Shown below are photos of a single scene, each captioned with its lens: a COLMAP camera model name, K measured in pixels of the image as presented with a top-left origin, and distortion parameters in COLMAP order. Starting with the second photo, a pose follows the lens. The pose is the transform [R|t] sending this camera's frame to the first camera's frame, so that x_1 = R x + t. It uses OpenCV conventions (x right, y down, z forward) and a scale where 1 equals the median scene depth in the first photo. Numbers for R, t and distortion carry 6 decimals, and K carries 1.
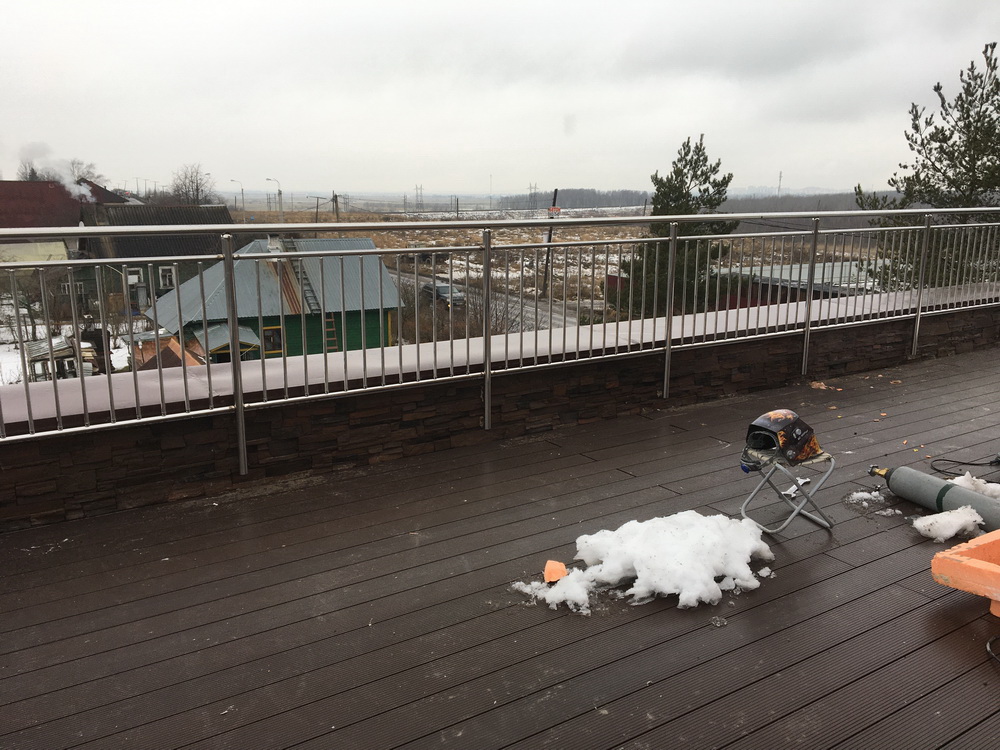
lens RADIAL K [[834.6, 0, 487.6], [0, 834.6, 386.7], [0, 0, 1]] dist [0.087899, -0.132071]
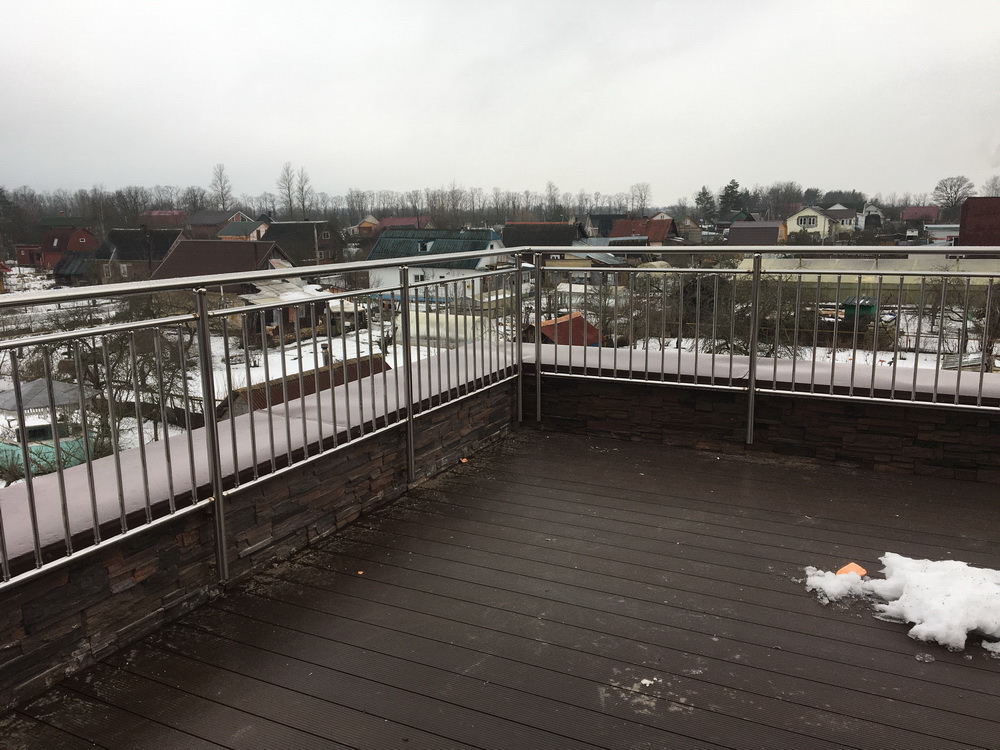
lens RADIAL K [[834.6, 0, 506.3], [0, 834.6, 412.1], [0, 0, 1]] dist [0.087899, -0.132071]
pose [[0.500288, 0.193464, -0.843969, 0.589006], [-0.183668, 0.976249, 0.114912, -0.020365], [0.846155, 0.097521, 0.523939, 0.024059]]
